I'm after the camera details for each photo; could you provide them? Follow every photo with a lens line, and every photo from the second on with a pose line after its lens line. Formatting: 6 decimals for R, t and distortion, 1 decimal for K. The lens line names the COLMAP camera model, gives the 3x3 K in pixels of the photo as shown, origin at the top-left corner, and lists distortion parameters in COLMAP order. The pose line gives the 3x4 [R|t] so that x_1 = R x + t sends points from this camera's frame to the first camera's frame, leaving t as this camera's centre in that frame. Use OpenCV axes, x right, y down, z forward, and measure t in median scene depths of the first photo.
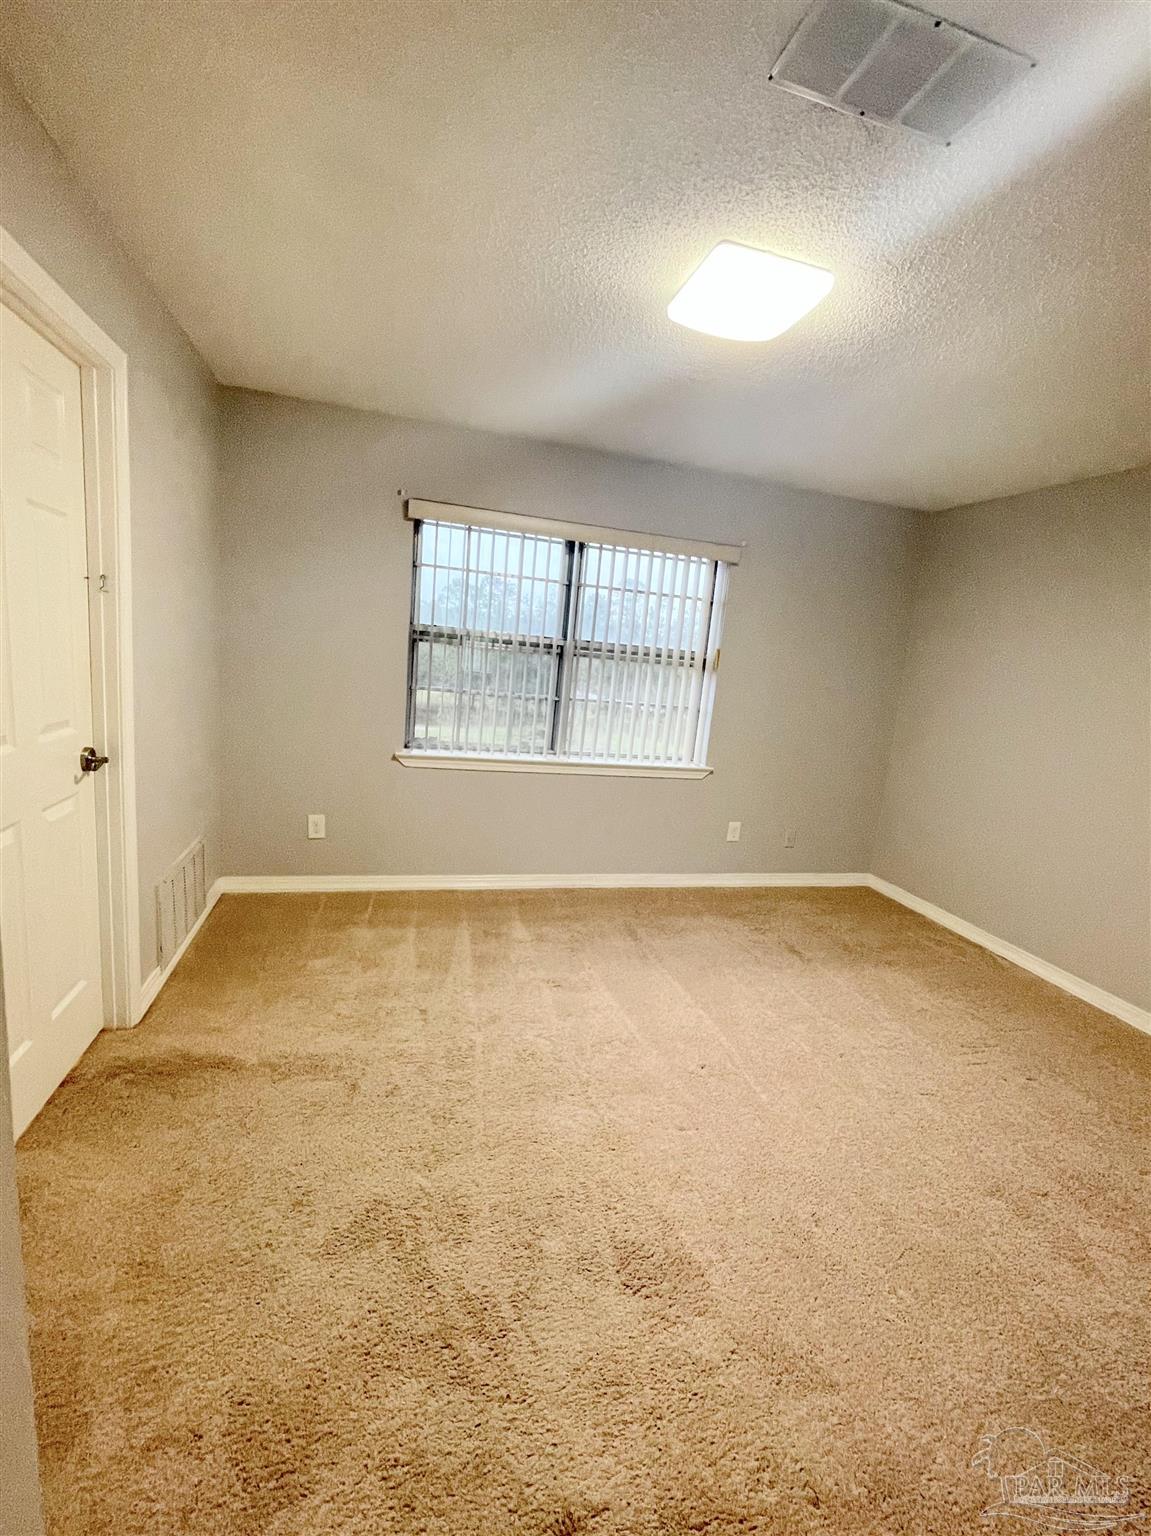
lens RADIAL K [[665.9, 0, 577.8], [0, 665.9, 762.0], [0, 0, 1]] dist [0.002644, -0.000075]
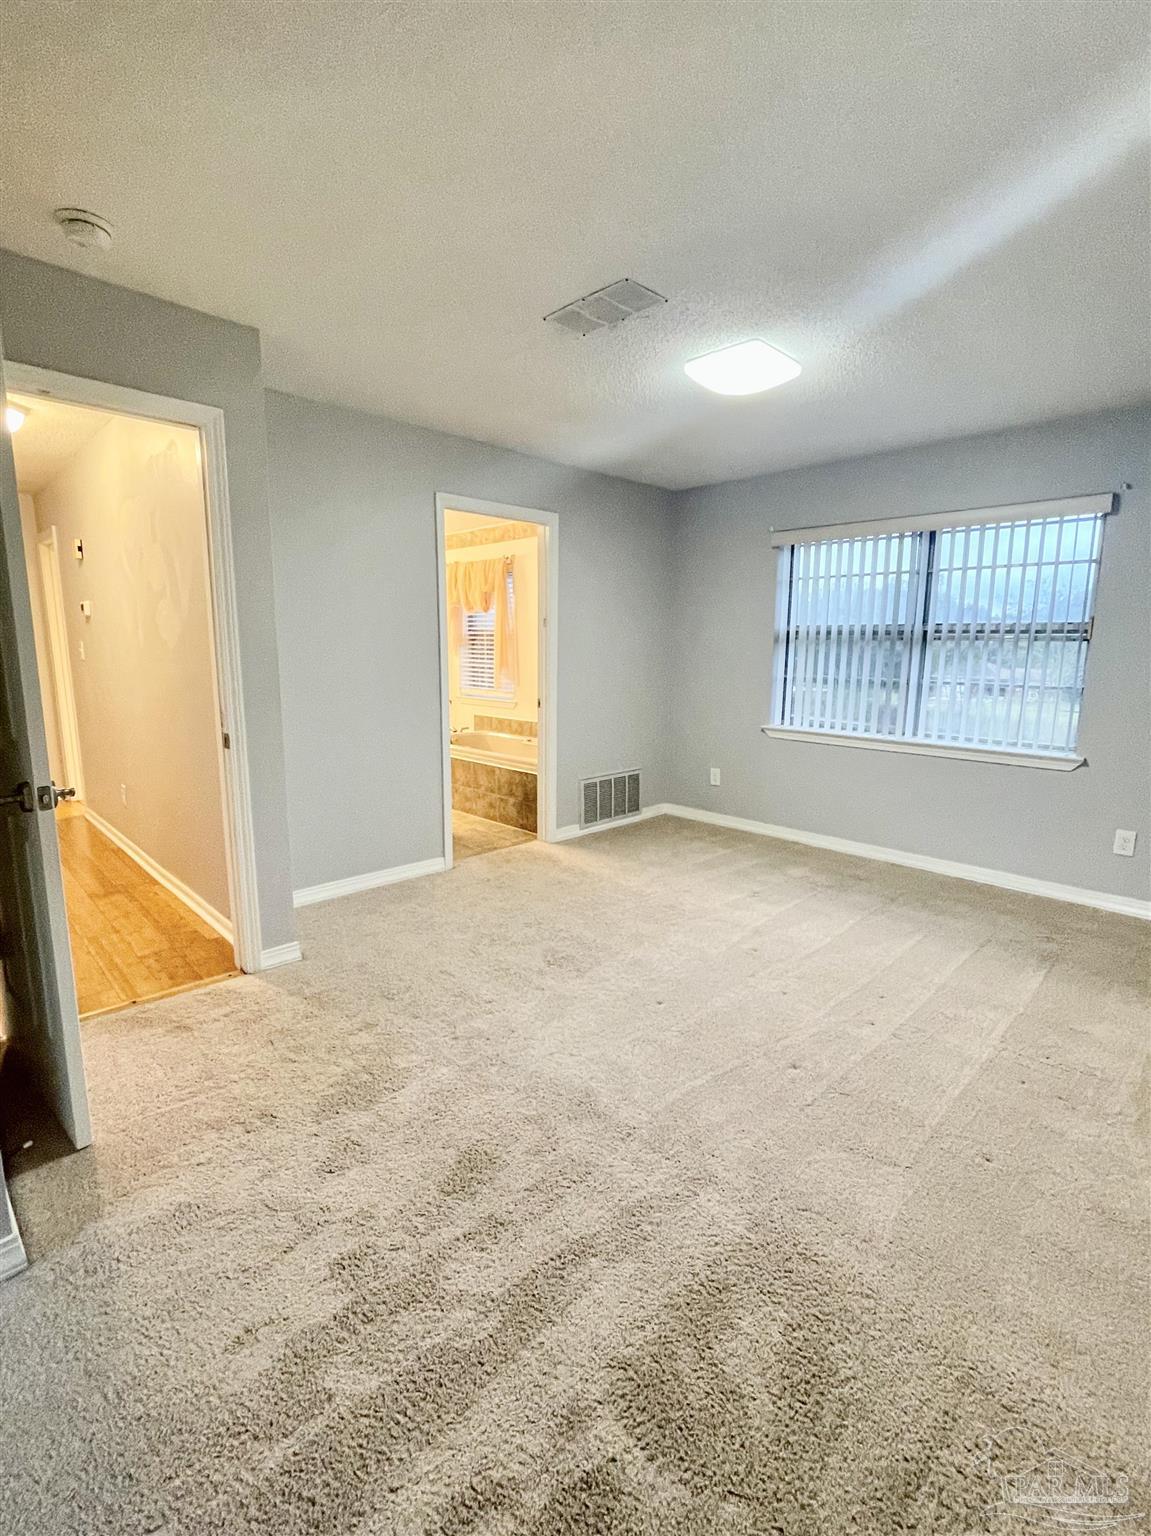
lens RADIAL K [[665.9, 0, 574.5], [0, 665.9, 764.3], [0, 0, 1]] dist [0.002644, -0.000075]
pose [[0.495681, 0.068234, -0.865820, 0.680364], [-0.109721, 0.993841, 0.015508, 0.081041], [0.861546, 0.087311, 0.500115, 0.031787]]
